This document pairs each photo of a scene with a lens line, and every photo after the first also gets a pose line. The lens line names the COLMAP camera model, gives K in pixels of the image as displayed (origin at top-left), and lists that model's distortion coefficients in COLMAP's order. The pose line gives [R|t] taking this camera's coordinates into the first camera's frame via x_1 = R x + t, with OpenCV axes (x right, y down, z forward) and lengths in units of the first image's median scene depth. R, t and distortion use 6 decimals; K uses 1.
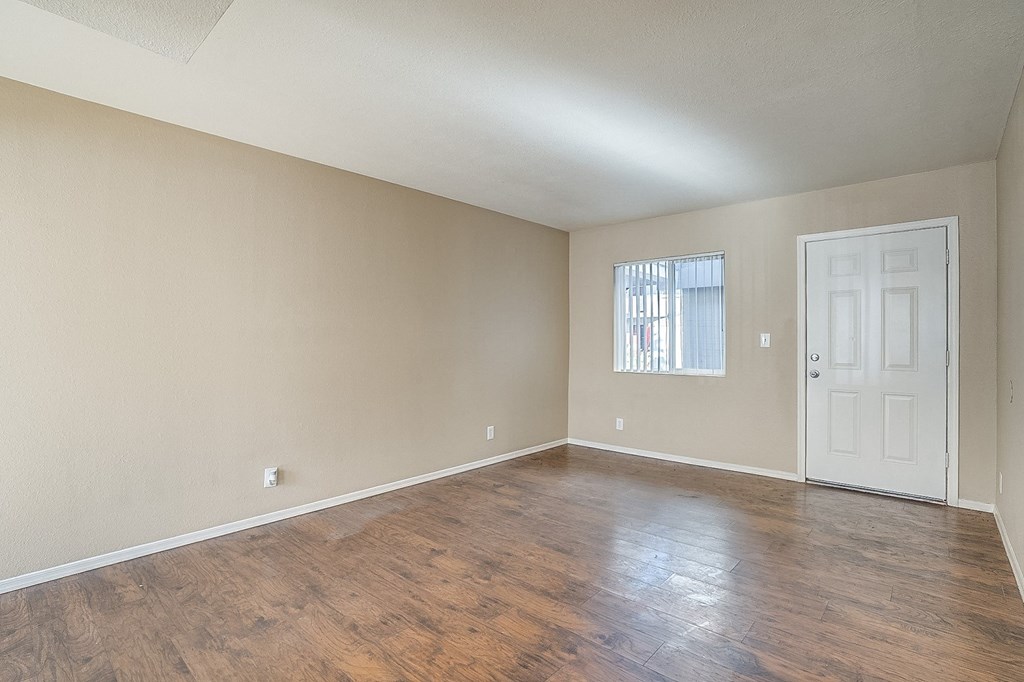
lens RADIAL K [[481.5, 0, 494.3], [0, 481.5, 342.5], [0, 0, 1]] dist [-0.065926, 0.022171]
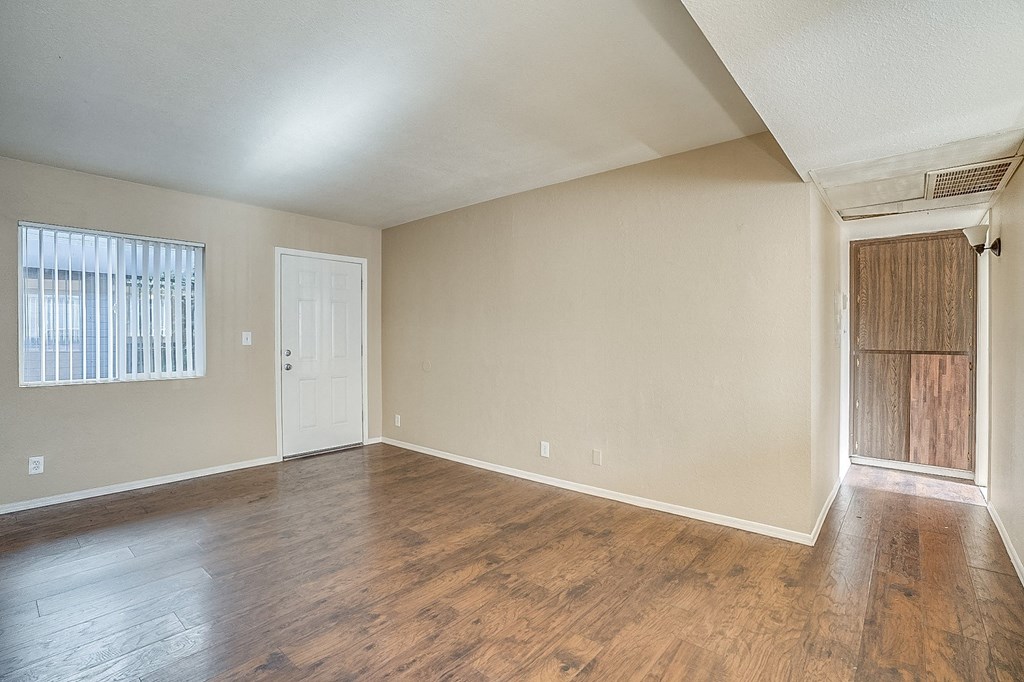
lens RADIAL K [[481.2, 0, 512.0], [0, 481.2, 341.0], [0, 0, 1]] dist [-0.034483, 0.000656]
pose [[-0.040058, -0.007623, 0.999168, -0.577646], [0.007435, 0.999941, 0.007927, -0.003611], [-0.999170, 0.007746, -0.039999, 0.515316]]
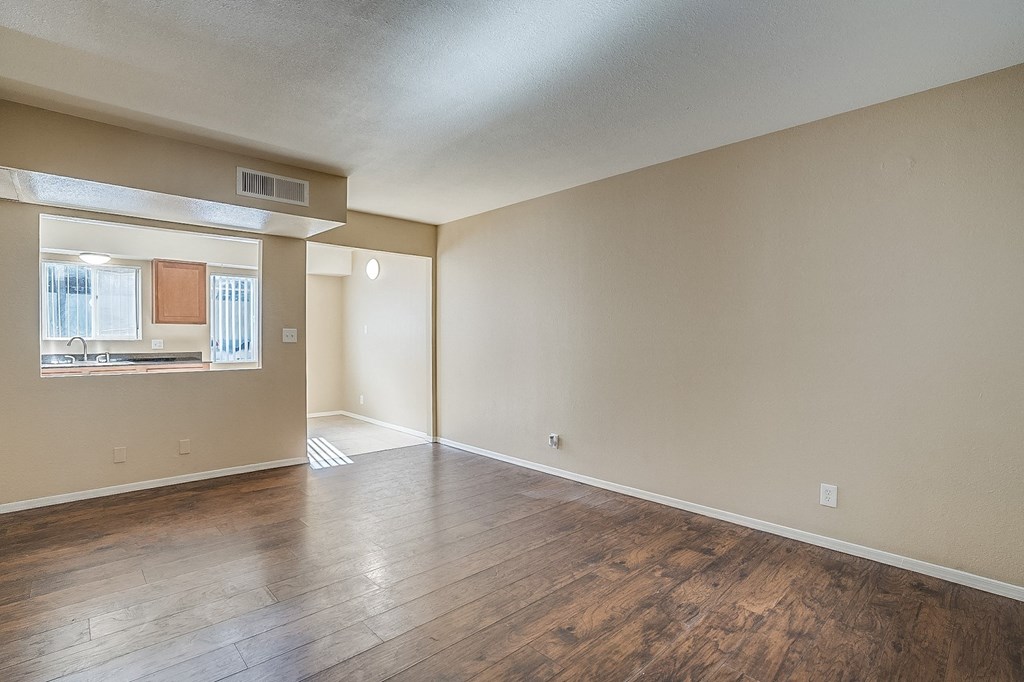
lens RADIAL K [[491.3, 0, 508.5], [0, 491.3, 347.0], [0, 0, 1]] dist [-0.050865, 0.018581]
pose [[-0.067297, 0.020664, -0.997519, 0.754164], [-0.006774, 0.999753, 0.021167, 0.000950], [0.997710, 0.008182, -0.067140, 0.831125]]
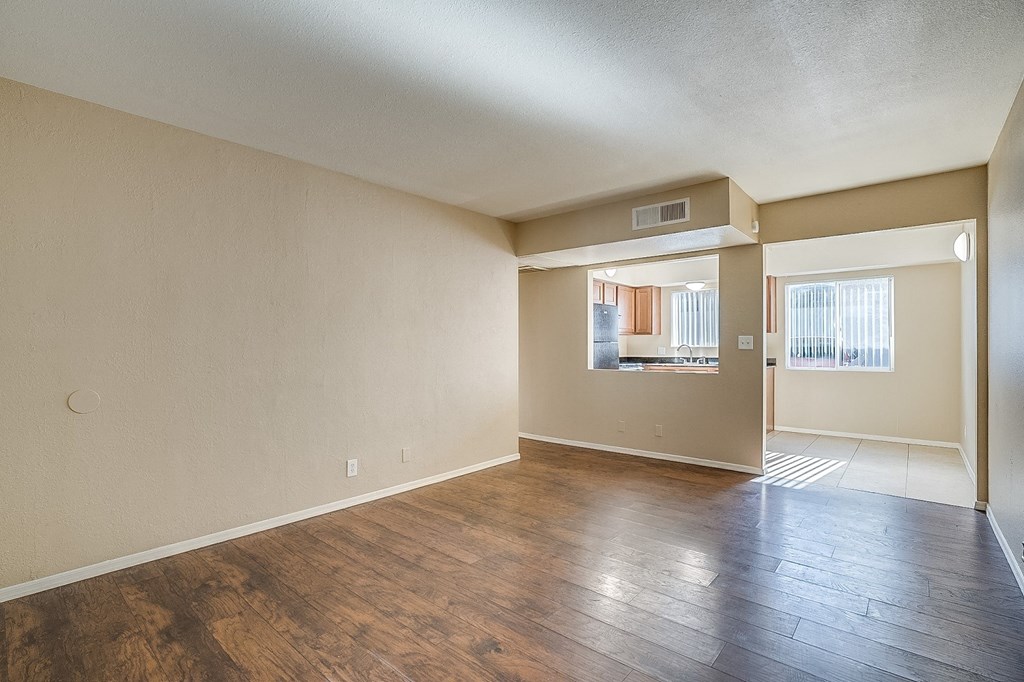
lens RADIAL K [[478.4, 0, 505.6], [0, 478.4, 343.9], [0, 0, 1]] dist [-0.055646, 0.023746]
pose [[-0.999414, 0.002425, -0.034131, 0.227294], [0.002353, 0.999995, 0.002147, 0.001065], [0.034136, 0.002065, -0.999415, 1.361367]]
